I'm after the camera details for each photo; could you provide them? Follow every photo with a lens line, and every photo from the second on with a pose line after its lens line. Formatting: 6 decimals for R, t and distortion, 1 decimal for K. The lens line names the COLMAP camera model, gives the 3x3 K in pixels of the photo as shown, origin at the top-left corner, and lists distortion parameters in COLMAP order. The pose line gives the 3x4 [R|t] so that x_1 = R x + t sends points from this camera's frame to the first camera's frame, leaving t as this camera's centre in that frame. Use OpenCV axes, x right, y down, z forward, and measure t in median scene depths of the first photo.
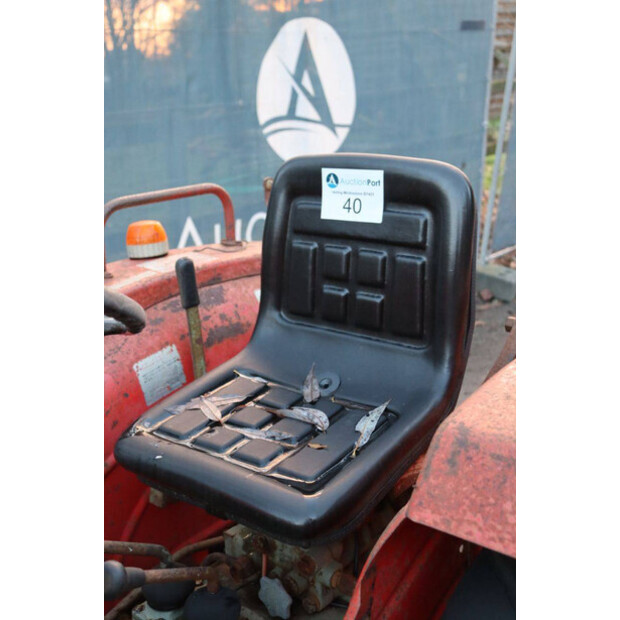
lens RADIAL K [[771.6, 0, 313.4], [0, 771.6, 311.4], [0, 0, 1]] dist [-0.025941, 0.000000]
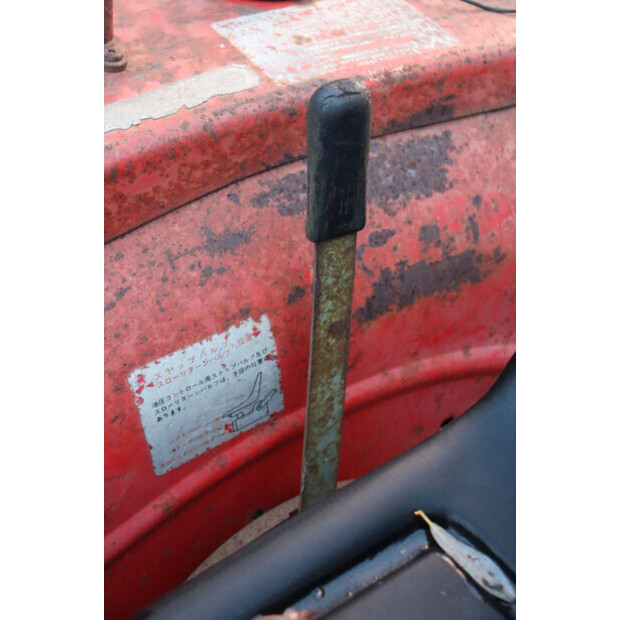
lens RADIAL K [[1234.9, 0, 309.6], [0, 1234.9, 309.1], [0, 0, 1]] dist [0.100033, 0.000000]
pose [[0.953527, 0.260211, -0.151908, -0.080540], [-0.192929, 0.914534, 0.355536, -0.152640], [0.231440, -0.309705, 0.922235, 0.502490]]
